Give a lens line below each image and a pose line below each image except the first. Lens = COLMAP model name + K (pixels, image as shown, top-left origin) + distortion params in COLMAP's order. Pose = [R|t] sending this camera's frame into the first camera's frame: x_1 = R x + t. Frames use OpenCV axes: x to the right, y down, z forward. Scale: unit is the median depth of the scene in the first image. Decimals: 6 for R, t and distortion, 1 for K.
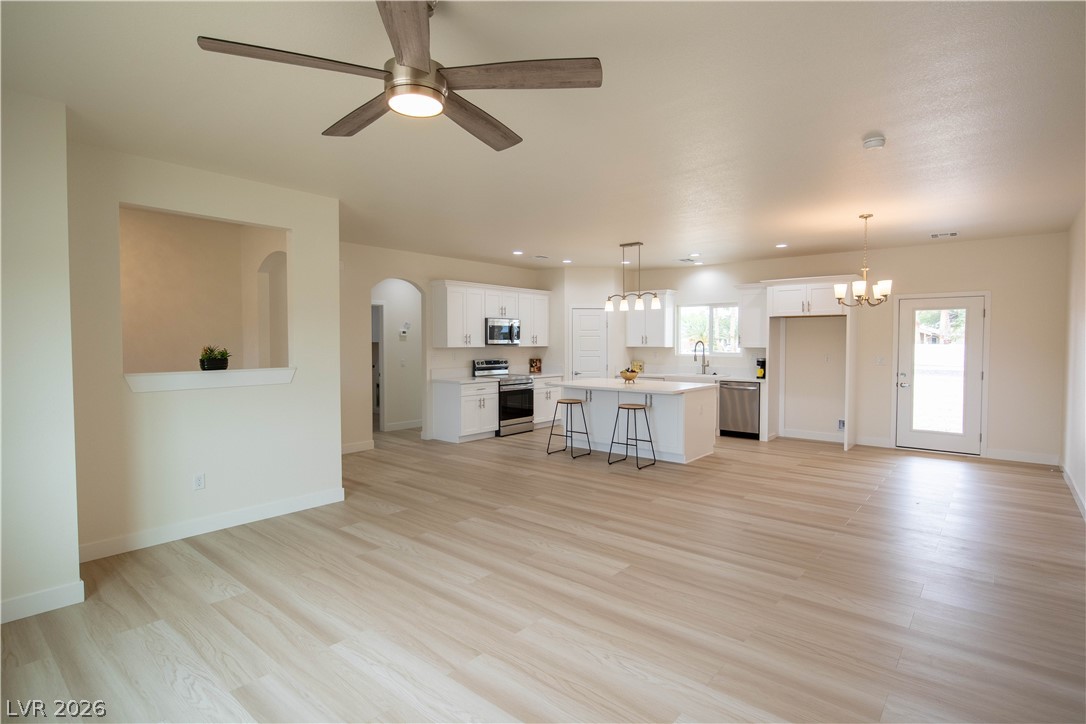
lens RADIAL K [[545.7, 0, 549.9], [0, 545.7, 361.3], [0, 0, 1]] dist [-0.008296, 0.000036]
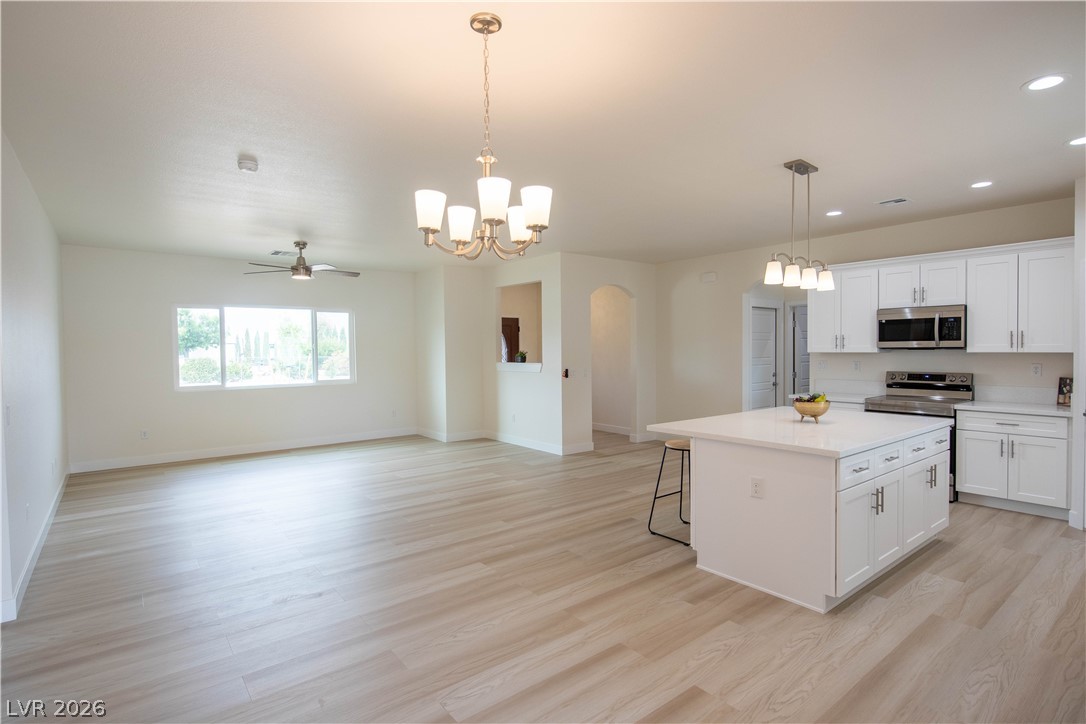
lens RADIAL K [[541.5, 0, 540.6], [0, 541.5, 363.6], [0, 0, 1]] dist [-0.008933, -0.000033]
pose [[-0.206867, 0.029267, -0.977931, 0.624664], [-0.026745, 0.999010, 0.035555, -0.025001], [0.978004, 0.033510, -0.205879, 0.735356]]
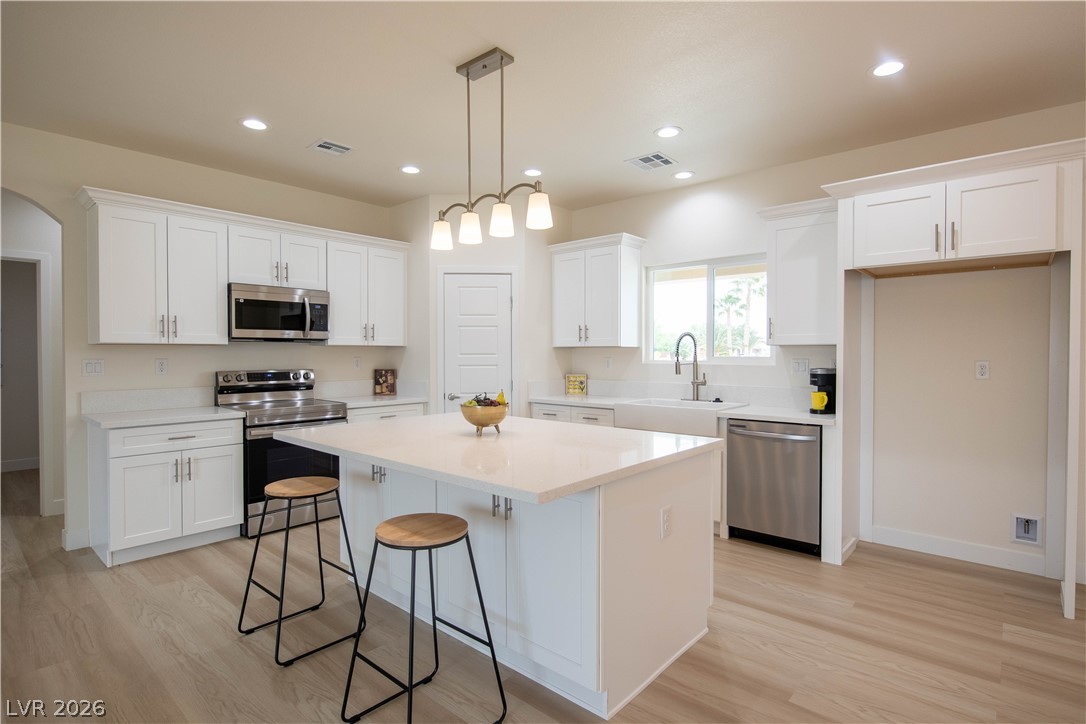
lens RADIAL K [[545.7, 0, 549.9], [0, 545.7, 361.3], [0, 0, 1]] dist [-0.008296, 0.000036]
pose [[0.999754, 0.000431, -0.022181, 0.172171], [-0.000871, 0.999804, -0.019797, -0.002166], [0.022168, 0.019811, 0.999558, 0.537993]]
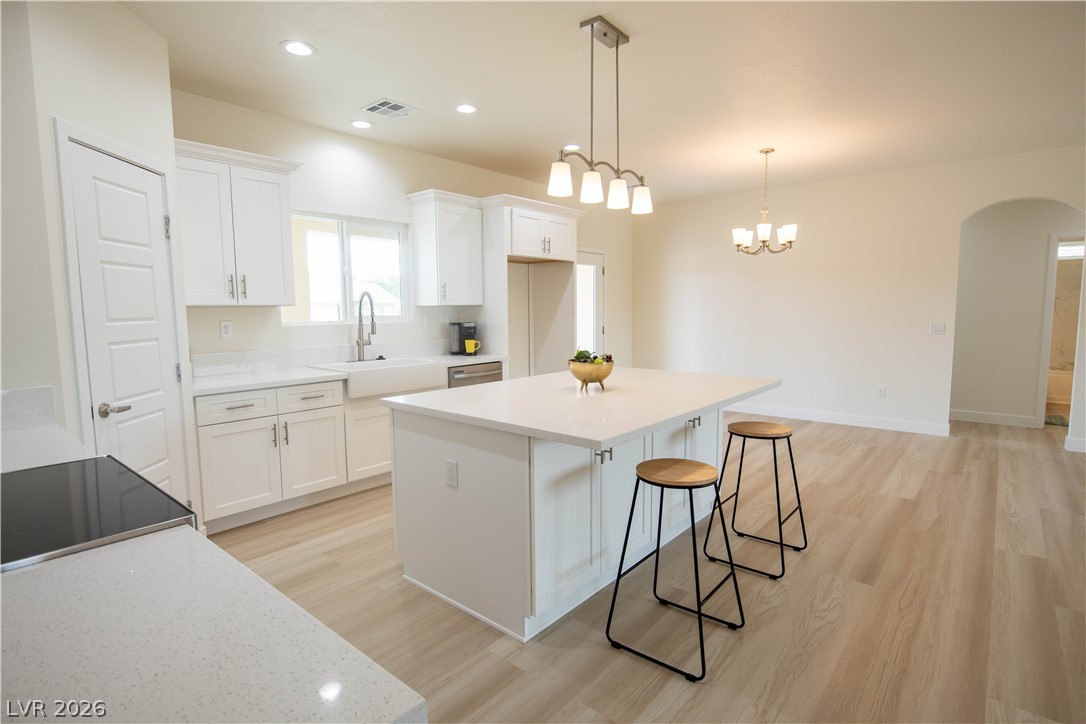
lens RADIAL K [[548.8, 0, 543.0], [0, 548.8, 362.0], [0, 0, 1]] dist [0.000640, -0.000299]
pose [[0.005721, -0.097002, 0.995268, -0.221941], [0.046727, 0.994223, 0.096631, -0.016619], [-0.998891, 0.045953, 0.010221, 0.894071]]
